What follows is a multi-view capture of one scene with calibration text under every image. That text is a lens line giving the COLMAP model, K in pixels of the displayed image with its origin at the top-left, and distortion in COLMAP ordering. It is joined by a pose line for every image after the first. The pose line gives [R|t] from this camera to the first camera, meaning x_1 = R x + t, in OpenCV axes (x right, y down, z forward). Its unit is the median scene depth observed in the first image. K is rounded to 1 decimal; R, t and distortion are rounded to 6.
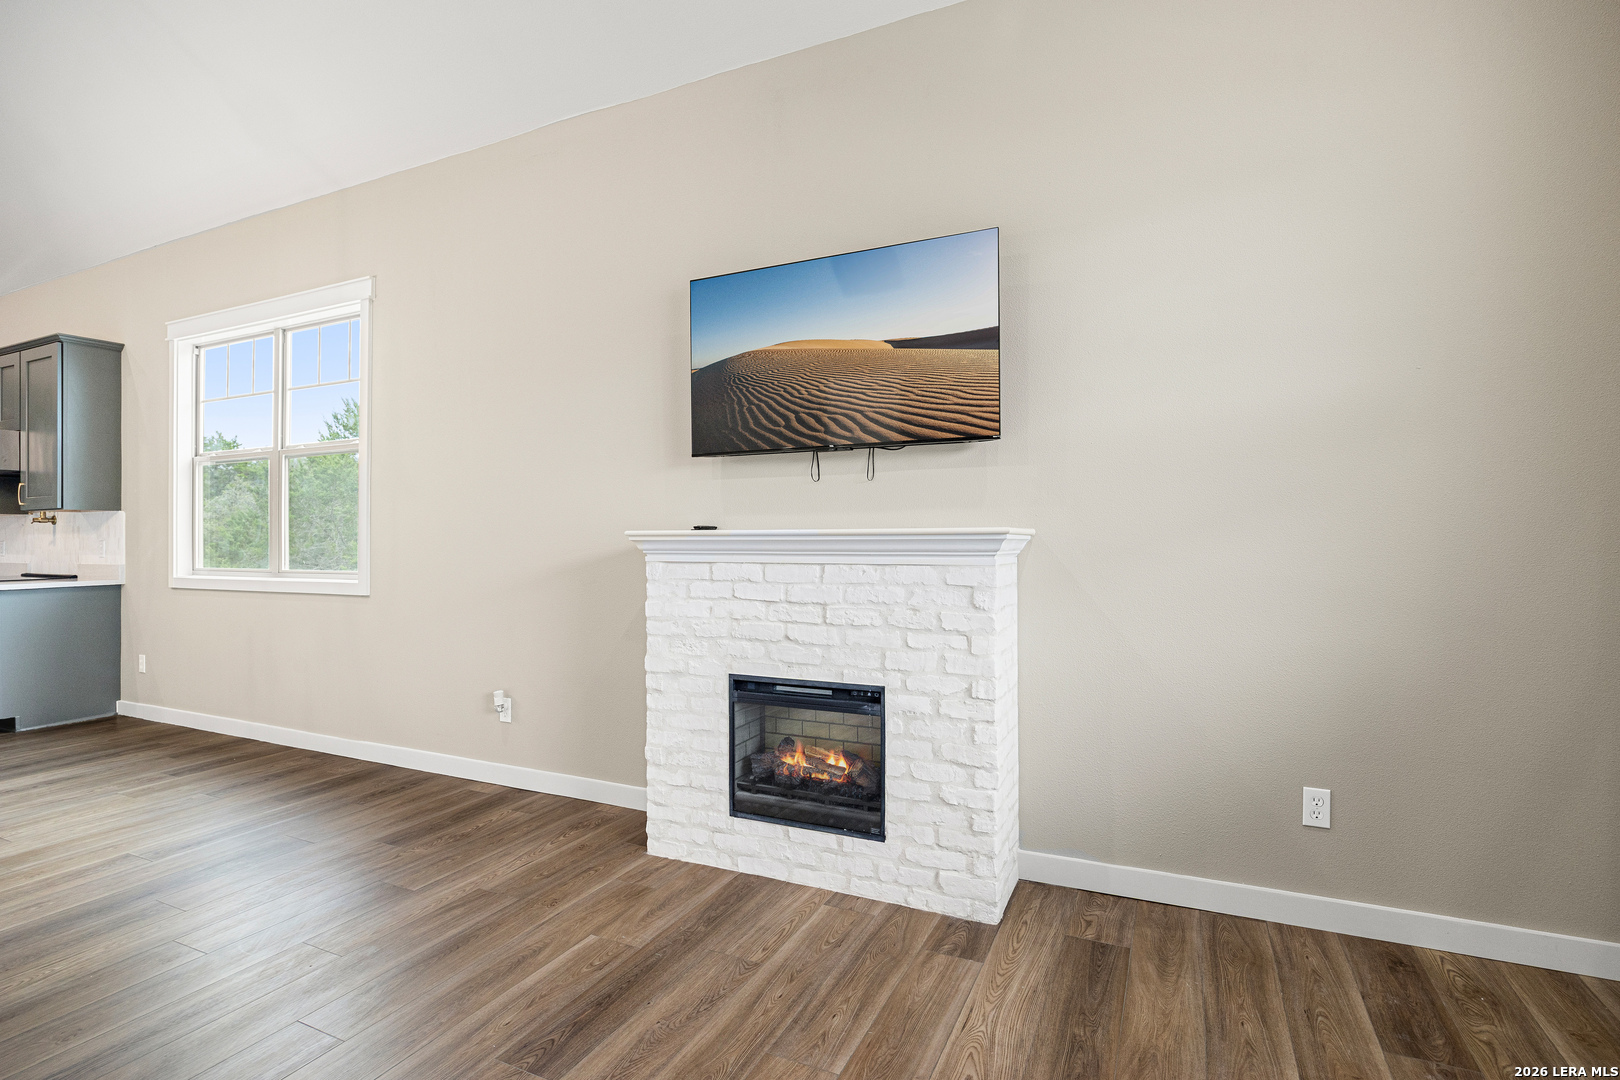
lens RADIAL K [[782.6, 0, 814.7], [0, 782.6, 535.5], [0, 0, 1]] dist [-0.012577, -0.000975]
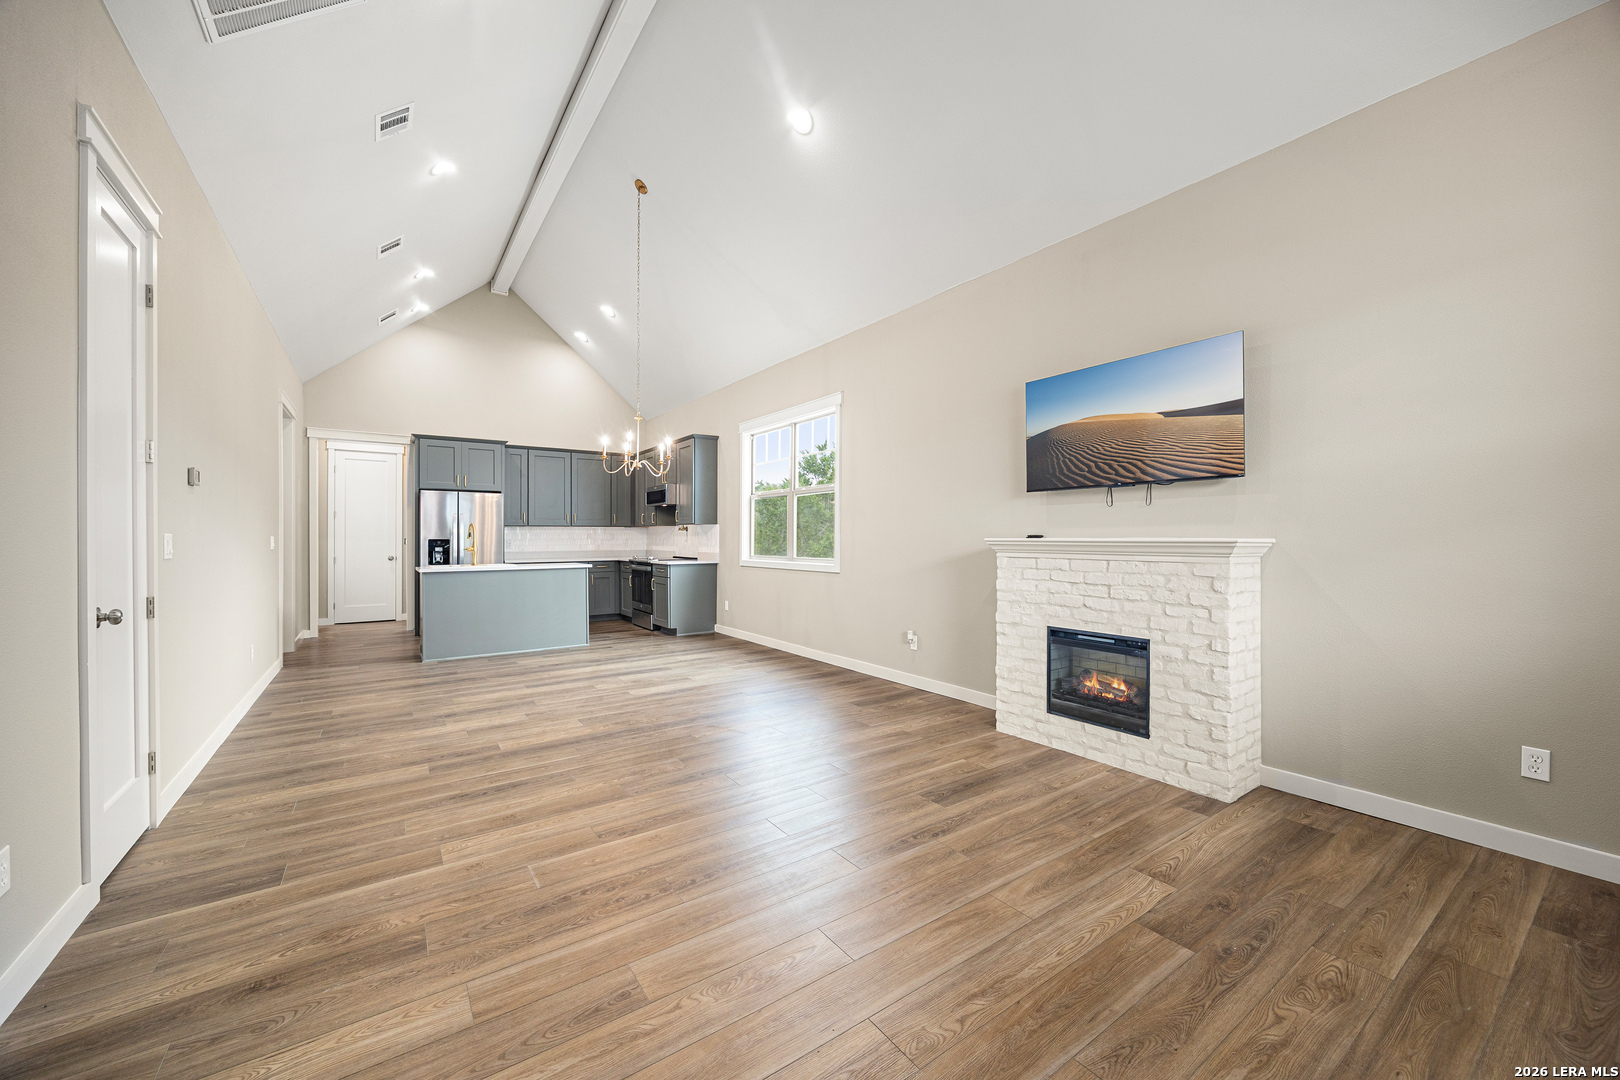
lens RADIAL K [[614.3, 0, 817.3], [0, 614.3, 538.0], [0, 0, 1]] dist [-0.004635, 0.000910]
pose [[0.870786, 0.005688, -0.491629, 0.101012], [-0.004603, 0.999984, 0.003416, -0.009141], [0.491640, -0.000712, 0.870798, -0.351378]]
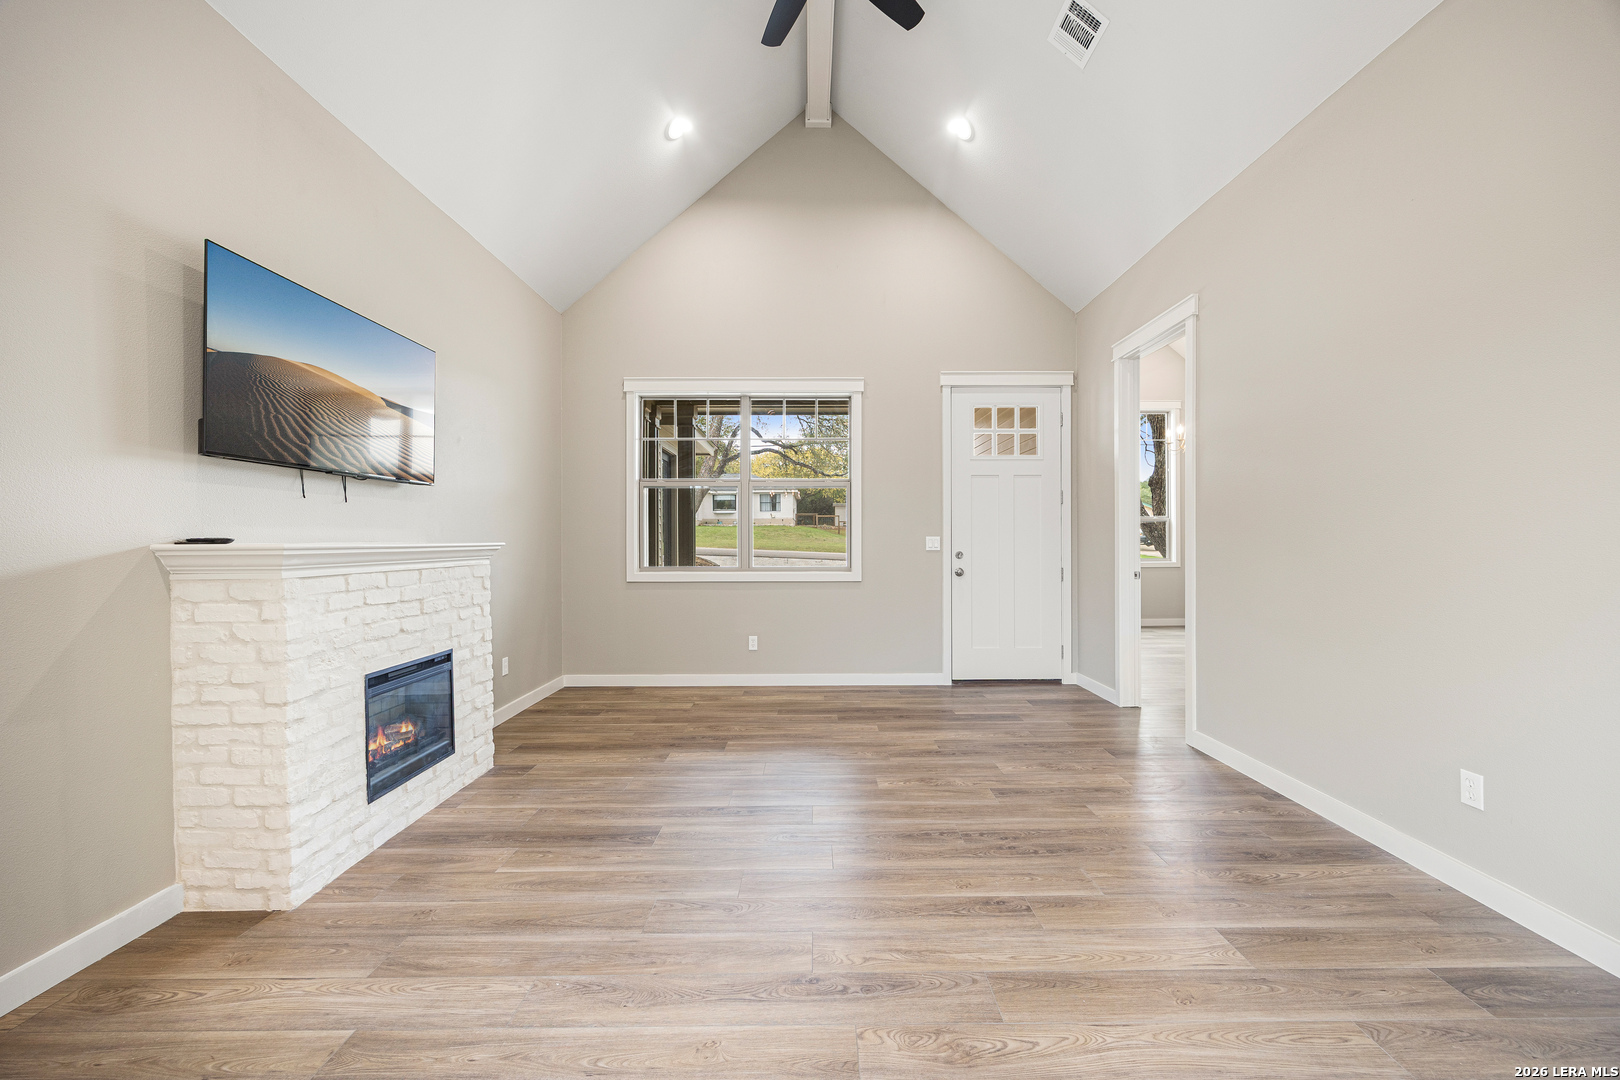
lens RADIAL K [[614.3, 0, 818.1], [0, 614.3, 541.5], [0, 0, 1]] dist [-0.004635, 0.000910]
pose [[-0.435405, 0.008204, 0.900197, -1.141789], [0.008530, 0.999951, -0.004987, 0.000247], [-0.900194, 0.005507, -0.435454, 0.792100]]
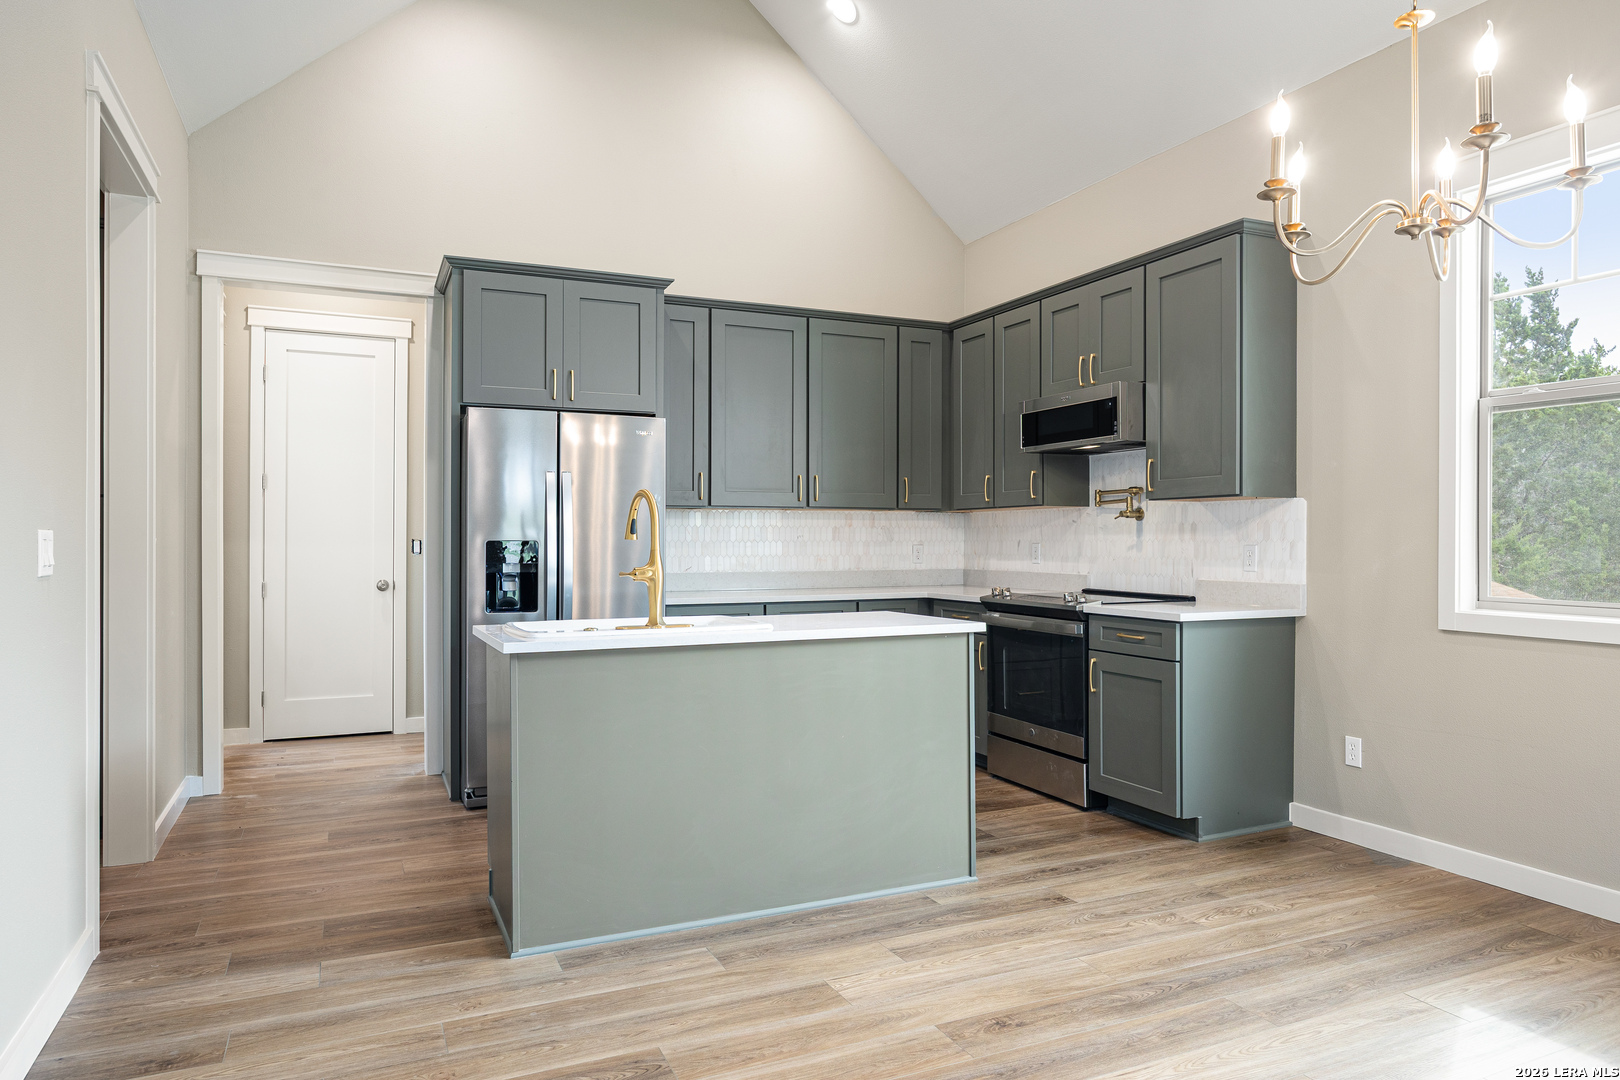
lens RADIAL K [[1025.4, 0, 818.1], [0, 1025.4, 538.2], [0, 0, 1]] dist [-0.000459, 0.000477]
pose [[0.769309, 0.006875, -0.638840, -1.264719], [-0.006022, 0.999976, 0.003509, -0.000152], [0.638849, 0.001147, 0.769331, 0.231954]]
